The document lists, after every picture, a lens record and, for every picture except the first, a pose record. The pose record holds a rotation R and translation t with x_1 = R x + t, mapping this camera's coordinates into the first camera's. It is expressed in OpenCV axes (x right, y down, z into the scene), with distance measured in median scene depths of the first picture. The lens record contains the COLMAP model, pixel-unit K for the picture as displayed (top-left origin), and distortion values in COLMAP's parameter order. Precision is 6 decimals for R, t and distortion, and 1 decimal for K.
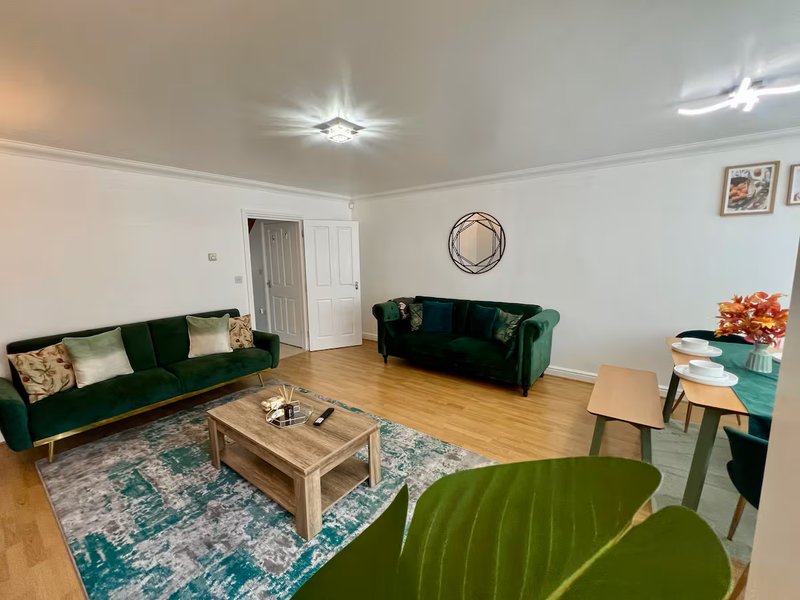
lens RADIAL K [[332.0, 0, 402.8], [0, 332.0, 300.4], [0, 0, 1]] dist [0.000206, -0.000133]
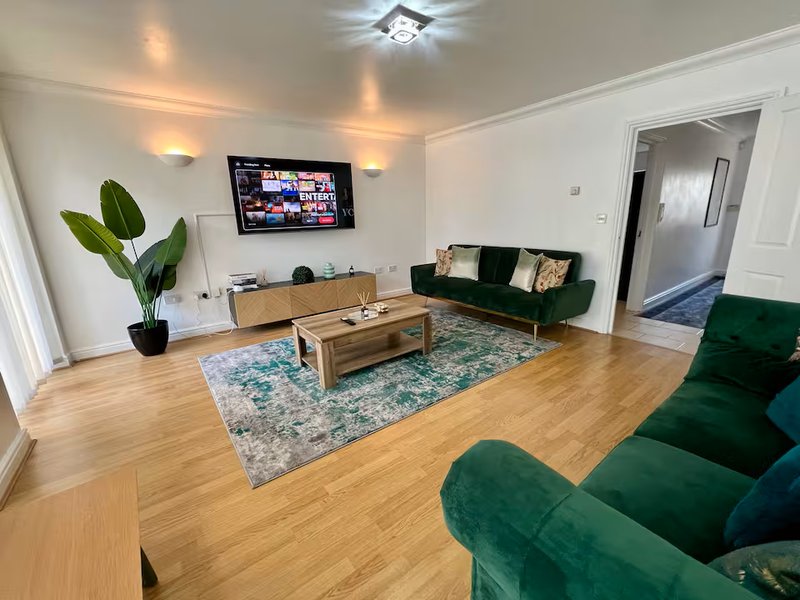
lens RADIAL K [[332.0, 0, 397.0], [0, 332.0, 299.4], [0, 0, 1]] dist [0.000206, -0.000133]
pose [[-0.287112, 0.255737, -0.923128, 0.604079], [-0.108095, 0.948897, 0.296495, -0.085789], [0.951779, 0.184913, -0.244795, 1.051269]]
